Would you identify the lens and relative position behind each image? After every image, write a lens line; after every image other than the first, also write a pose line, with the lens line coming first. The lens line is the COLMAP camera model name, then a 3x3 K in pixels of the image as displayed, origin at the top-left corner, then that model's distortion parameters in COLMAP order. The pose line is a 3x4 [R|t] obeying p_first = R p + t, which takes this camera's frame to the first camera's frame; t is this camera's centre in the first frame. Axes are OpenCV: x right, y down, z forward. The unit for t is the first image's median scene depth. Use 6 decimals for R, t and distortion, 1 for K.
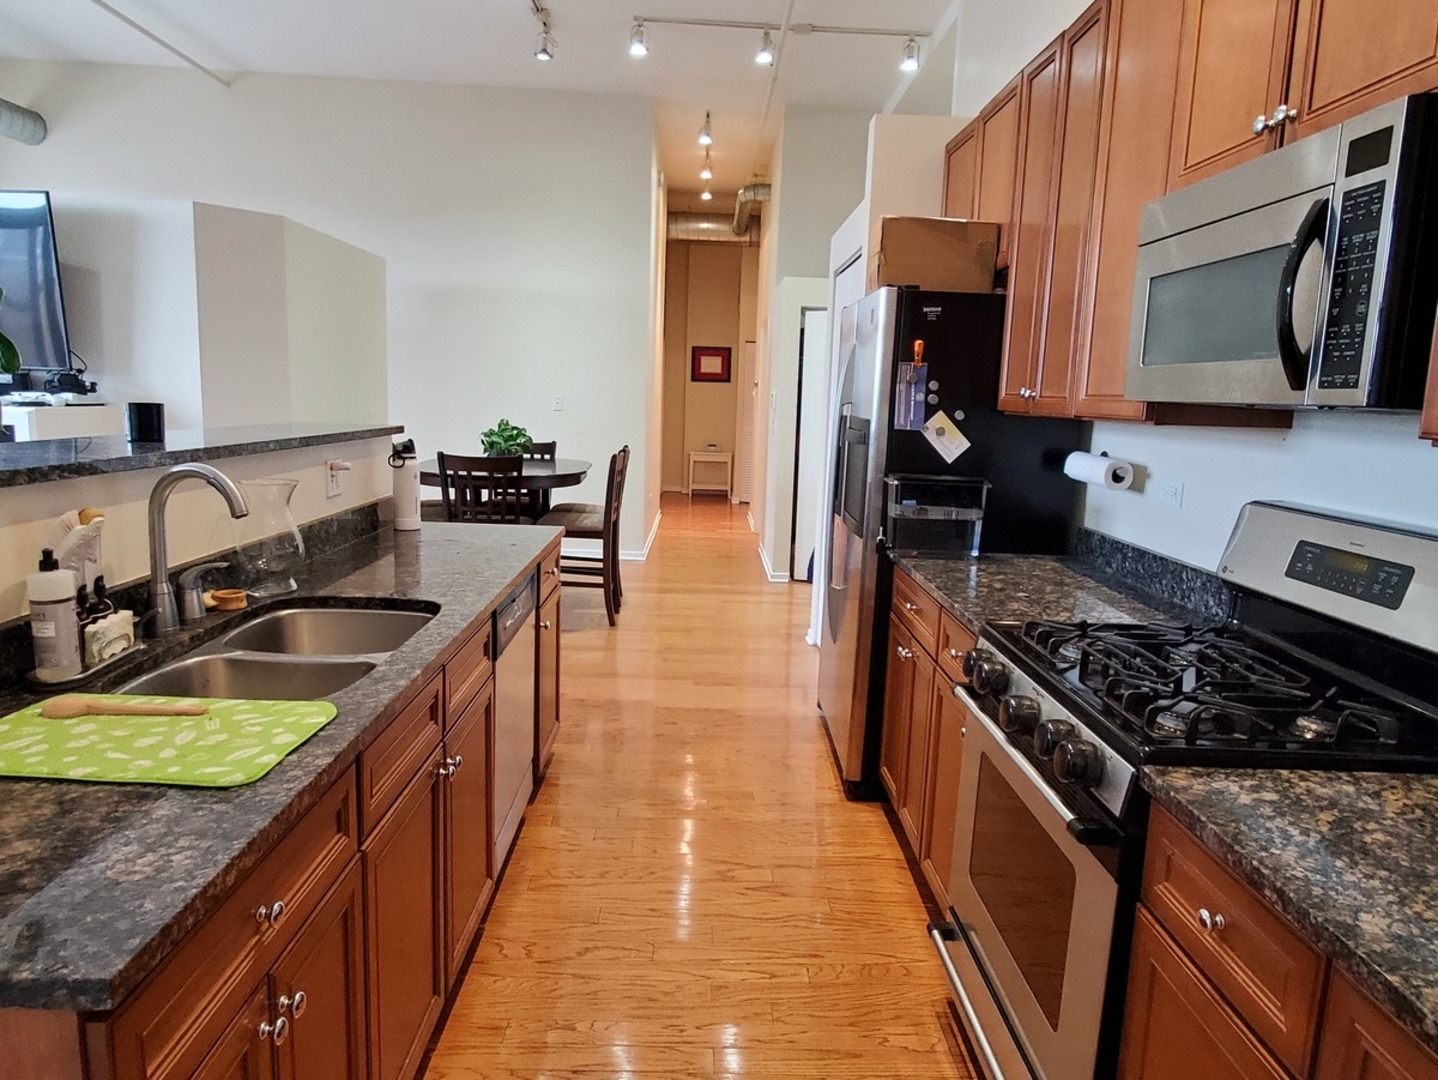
lens RADIAL K [[885.2, 0, 719.0], [0, 885.2, 540.0], [0, 0, 1]] dist [-0.000420, 0.001392]
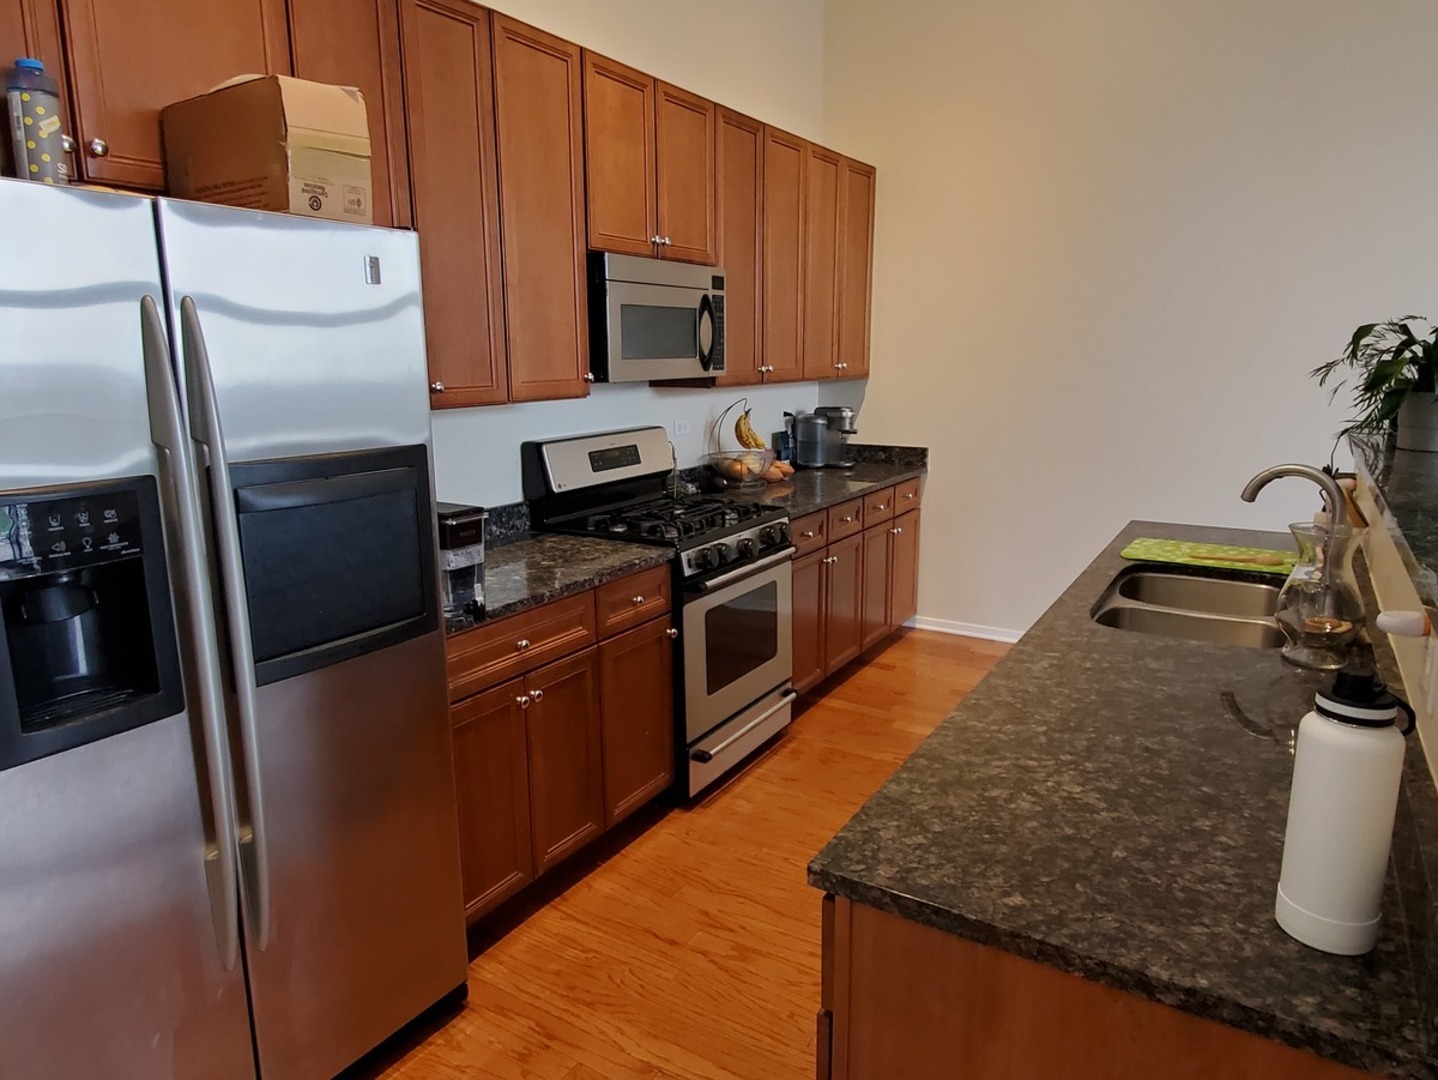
lens RADIAL K [[885.2, 0, 719.0], [0, 885.2, 540.0], [0, 0, 1]] dist [-0.000420, 0.001392]
pose [[-0.833066, -0.134774, 0.536504, -0.785212], [0.076385, 0.932549, 0.352872, -0.618576], [-0.547875, 0.334946, -0.766580, 3.137256]]
